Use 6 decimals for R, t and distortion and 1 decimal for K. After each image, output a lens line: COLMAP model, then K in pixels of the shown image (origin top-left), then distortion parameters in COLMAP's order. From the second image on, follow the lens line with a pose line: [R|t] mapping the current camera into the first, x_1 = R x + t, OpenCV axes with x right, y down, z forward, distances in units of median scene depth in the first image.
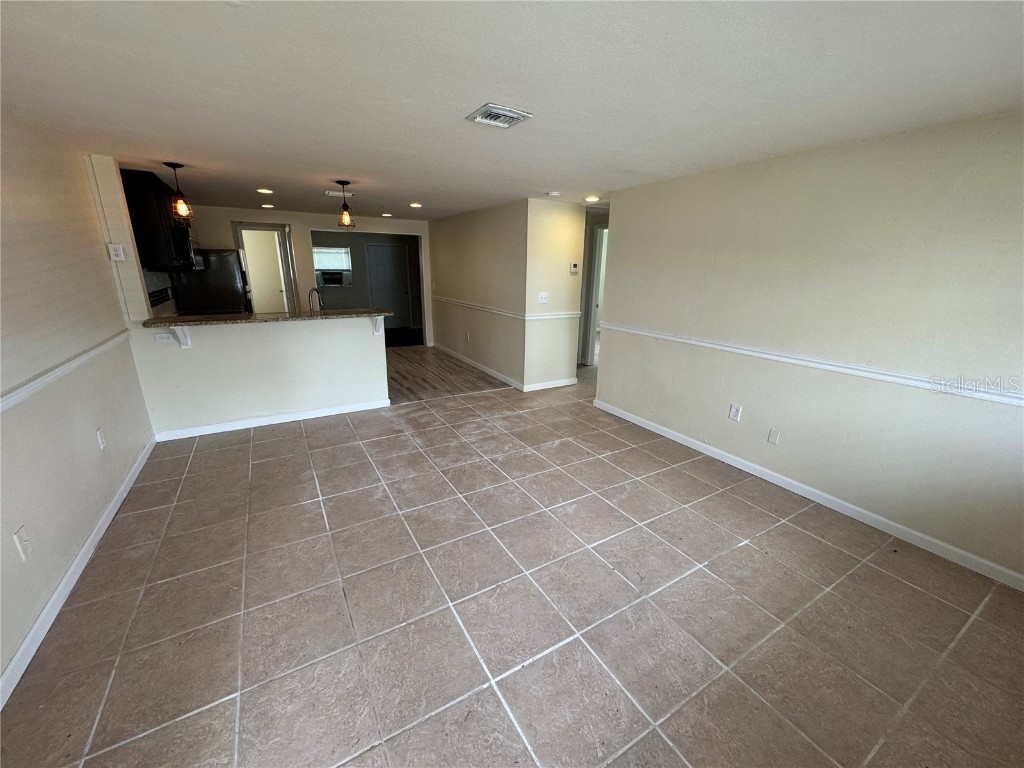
lens RADIAL K [[407.4, 0, 513.8], [0, 407.4, 381.5], [0, 0, 1]] dist [-0.004205, 0.000069]
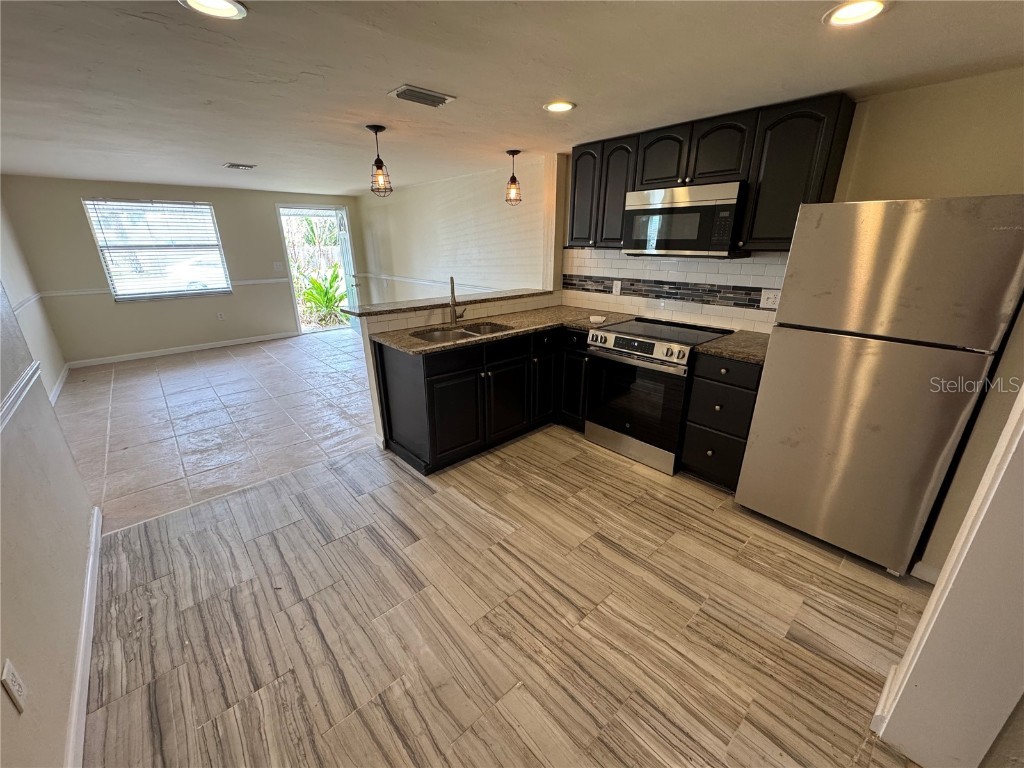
lens RADIAL K [[407.4, 0, 510.7], [0, 407.4, 388.3], [0, 0, 1]] dist [-0.004205, 0.000069]
pose [[-0.981276, 0.052408, -0.185338, -0.360957], [-0.065845, 0.813011, 0.578514, -0.396199], [0.181001, 0.579885, -0.794337, 1.371845]]
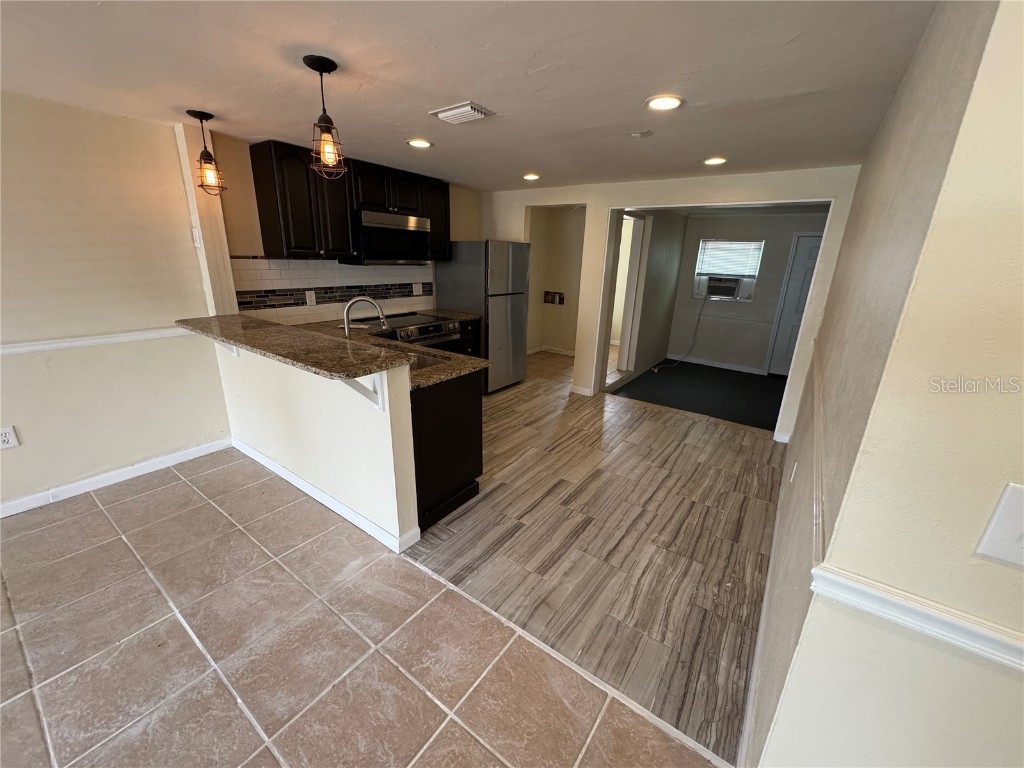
lens RADIAL K [[407.4, 0, 511.1], [0, 407.4, 383.5], [0, 0, 1]] dist [-0.004205, 0.000069]
pose [[0.399202, 0.269128, -0.876475, 0.098724], [-0.275284, 0.947026, 0.165409, -0.214873], [0.874561, 0.175248, 0.452141, 0.761694]]
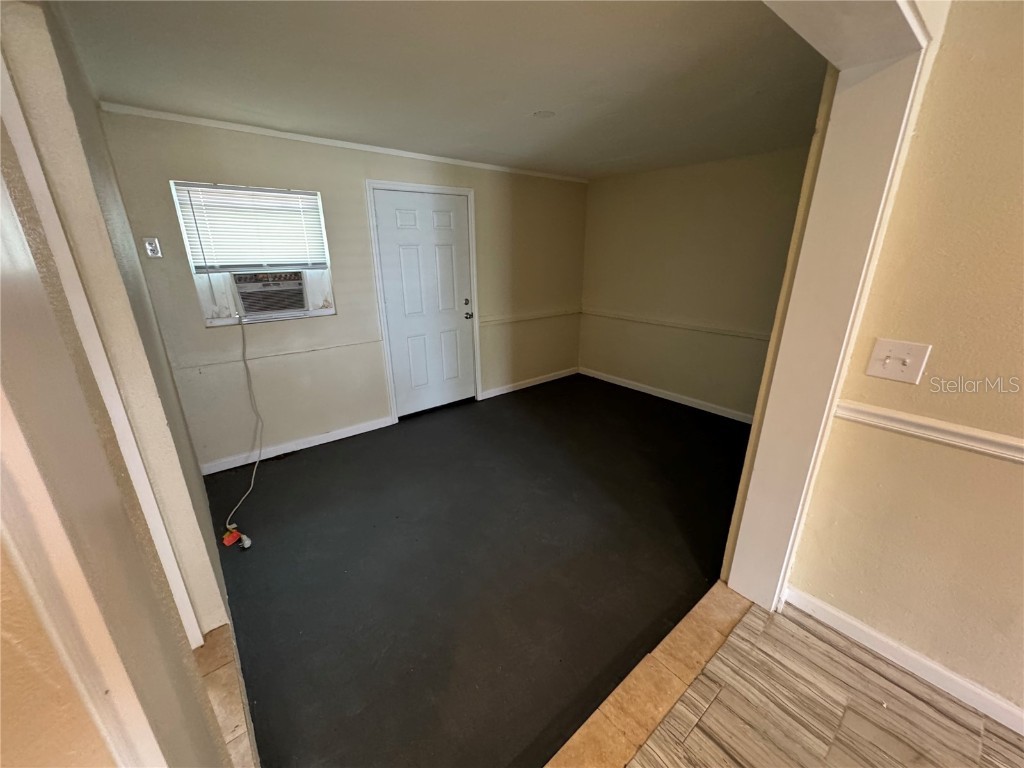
lens RADIAL K [[407.4, 0, 512.6], [0, 407.4, 381.9], [0, 0, 1]] dist [-0.004205, 0.000069]
pose [[0.987913, -0.071187, 0.137699, -0.576938], [0.064832, 0.996638, 0.050104, -0.350851], [-0.140803, -0.040571, 0.989206, 1.227968]]
